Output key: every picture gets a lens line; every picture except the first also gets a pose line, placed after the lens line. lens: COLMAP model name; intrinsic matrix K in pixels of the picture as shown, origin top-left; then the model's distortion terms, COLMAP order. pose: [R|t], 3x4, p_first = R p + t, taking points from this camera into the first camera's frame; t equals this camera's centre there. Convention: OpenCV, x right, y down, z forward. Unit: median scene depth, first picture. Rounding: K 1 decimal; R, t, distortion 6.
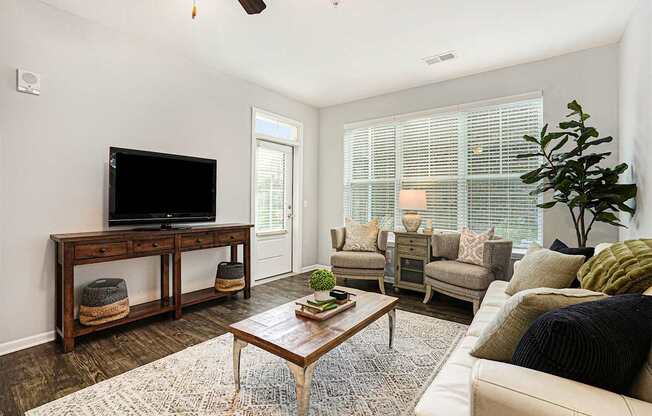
lens RADIAL K [[307.0, 0, 326.0], [0, 307.0, 208.0], [0, 0, 1]] dist [-0.017075, -0.000220]
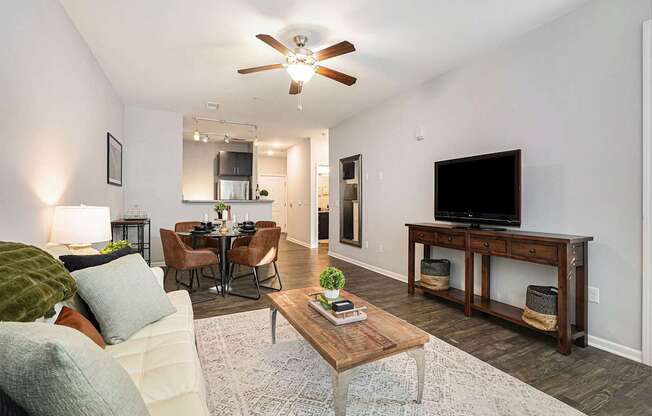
lens RADIAL K [[307.0, 0, 326.0], [0, 307.0, 208.0], [0, 0, 1]] dist [-0.017075, -0.000220]
pose [[-0.439364, 0.010105, -0.898252, 0.639331], [-0.026430, 0.999358, 0.024170, -0.012734], [0.897920, 0.034360, -0.438815, 1.007124]]
